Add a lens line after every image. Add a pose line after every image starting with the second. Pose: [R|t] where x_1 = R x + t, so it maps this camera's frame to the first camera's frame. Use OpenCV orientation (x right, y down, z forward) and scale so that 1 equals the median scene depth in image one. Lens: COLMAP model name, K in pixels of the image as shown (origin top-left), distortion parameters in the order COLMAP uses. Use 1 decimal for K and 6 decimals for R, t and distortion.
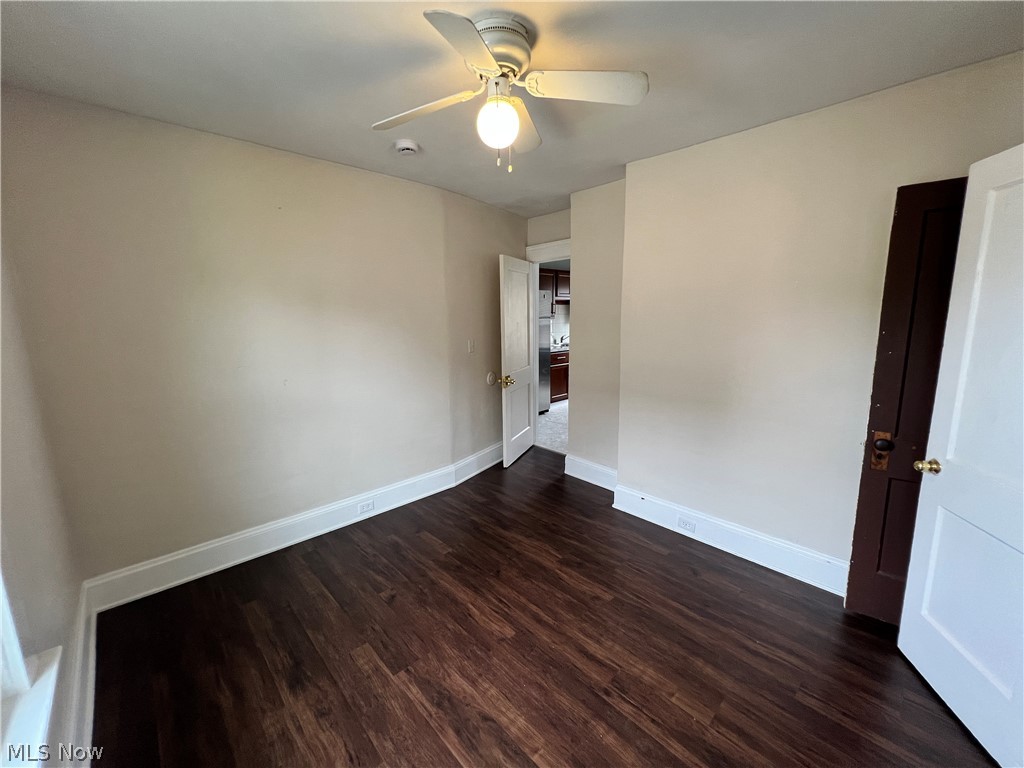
lens RADIAL K [[410.6, 0, 512.6], [0, 410.6, 384.8], [0, 0, 1]] dist [-0.001468, 0.000416]
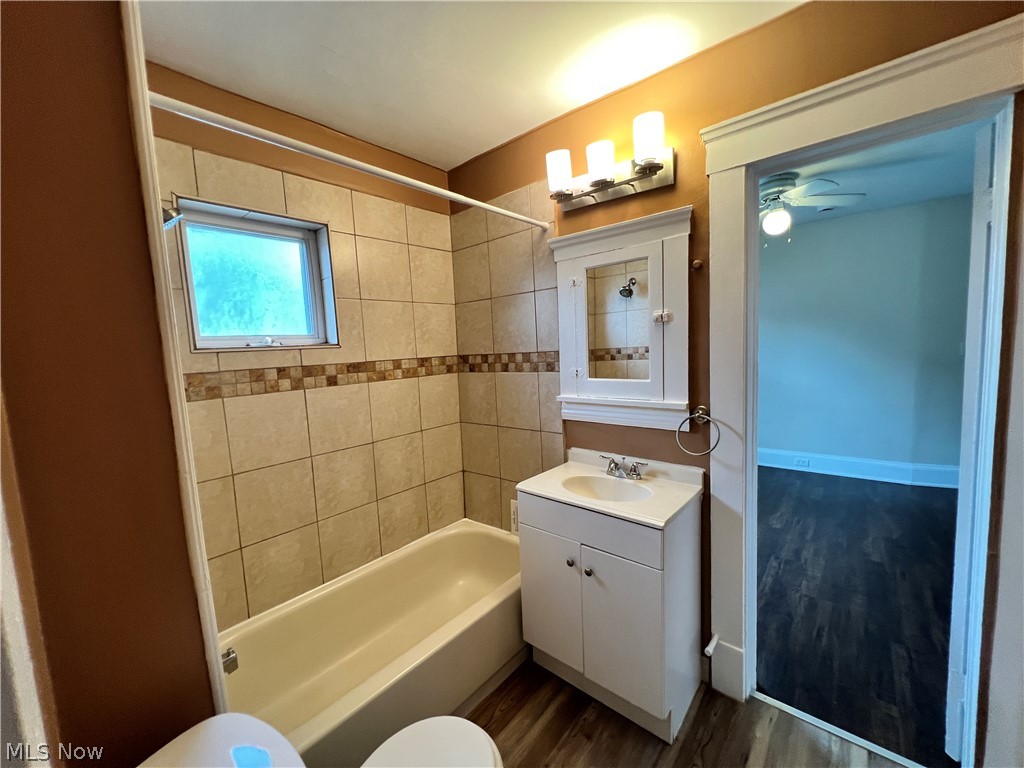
lens RADIAL K [[410.6, 0, 507.7], [0, 410.6, 383.1], [0, 0, 1]] dist [-0.001468, 0.000416]
pose [[0.100801, 0.102186, -0.989645, 1.289133], [-0.118687, 0.988843, 0.090014, 0.039442], [0.987802, 0.108384, 0.111804, -0.234374]]
